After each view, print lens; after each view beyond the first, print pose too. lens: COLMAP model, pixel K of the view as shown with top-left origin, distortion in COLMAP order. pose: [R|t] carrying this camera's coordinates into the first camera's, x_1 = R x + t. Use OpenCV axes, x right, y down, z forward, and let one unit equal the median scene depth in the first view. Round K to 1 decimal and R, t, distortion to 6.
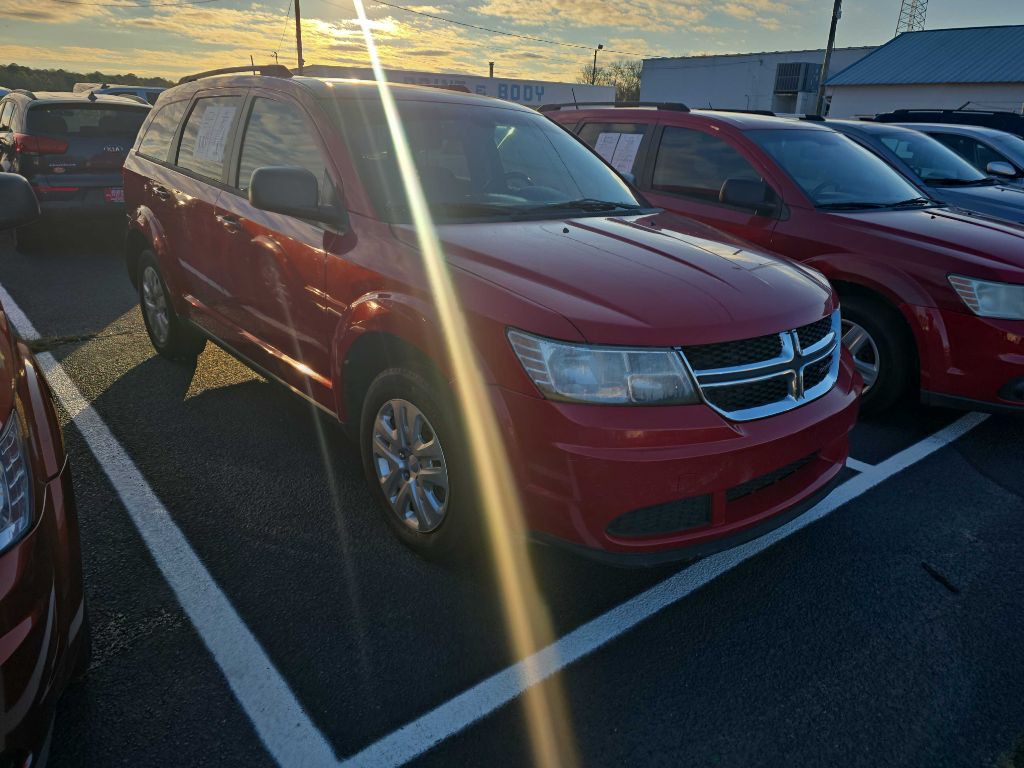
lens RADIAL K [[814.4, 0, 512.0], [0, 814.4, 384.0], [0, 0, 1]] dist [0.079142, -0.081373]
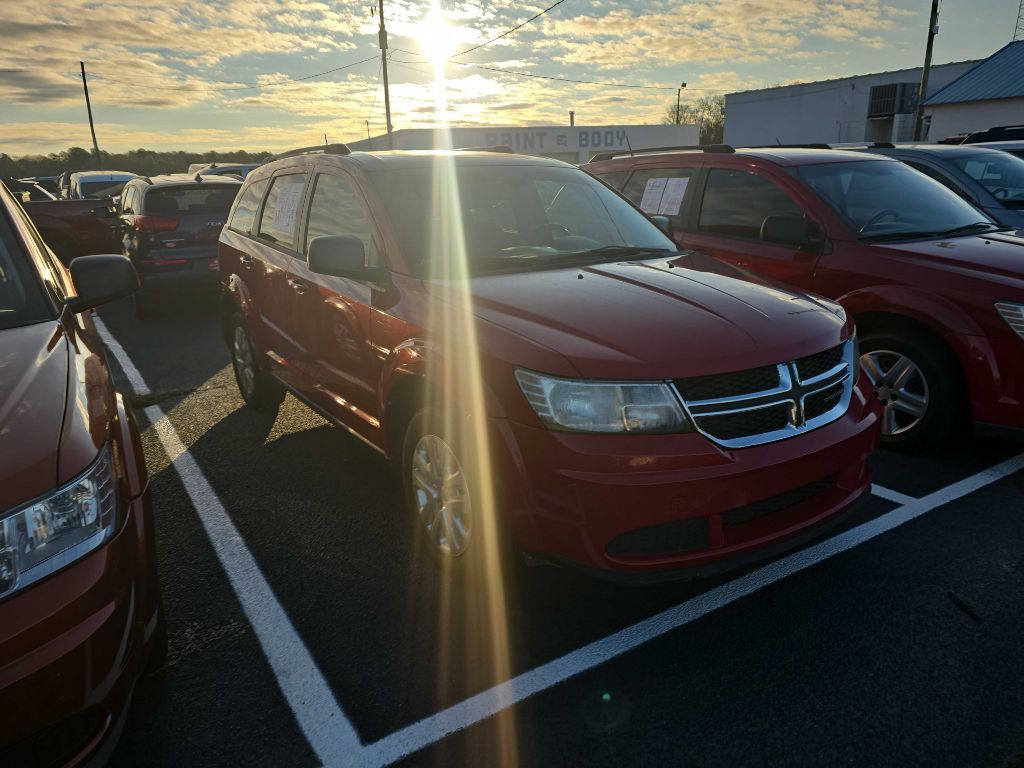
lens RADIAL K [[921.1, 0, 510.2], [0, 921.1, 403.3], [0, 0, 1]] dist [0.130805, -0.170837]
pose [[0.981814, -0.024827, -0.188216, 0.175219], [0.015557, 0.998599, -0.050571, 0.034596], [0.189207, 0.046724, 0.980825, -0.184694]]
